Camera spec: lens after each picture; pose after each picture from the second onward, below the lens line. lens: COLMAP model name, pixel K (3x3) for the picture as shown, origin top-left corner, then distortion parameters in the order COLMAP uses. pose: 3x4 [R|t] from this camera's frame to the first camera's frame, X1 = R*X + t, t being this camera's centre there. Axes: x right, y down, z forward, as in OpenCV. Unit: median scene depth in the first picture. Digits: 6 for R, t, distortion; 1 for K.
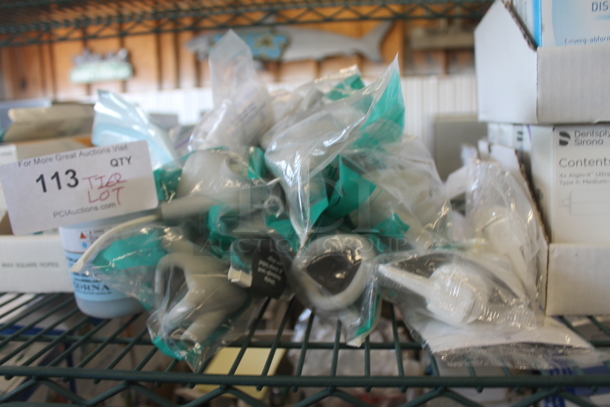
lens RADIAL K [[496.2, 0, 305.0], [0, 496.2, 203.5], [0, 0, 1]] dist [-0.005333, -0.004334]
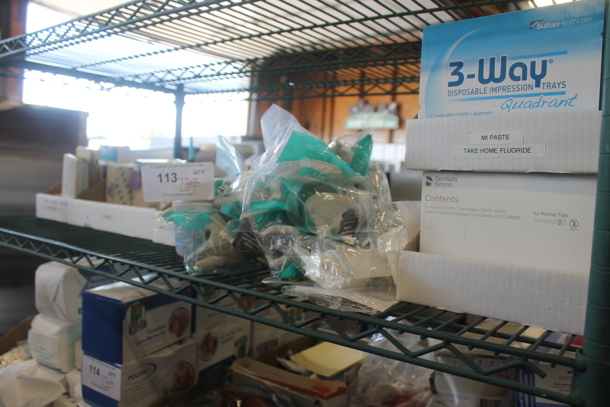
lens RADIAL K [[496.2, 0, 305.0], [0, 496.2, 203.5], [0, 0, 1]] dist [-0.005333, -0.004334]
pose [[0.854515, 0.113406, -0.506897, 0.950317], [-0.163113, 0.985097, -0.054580, 0.070957], [0.493152, 0.129321, 0.860277, -0.409906]]
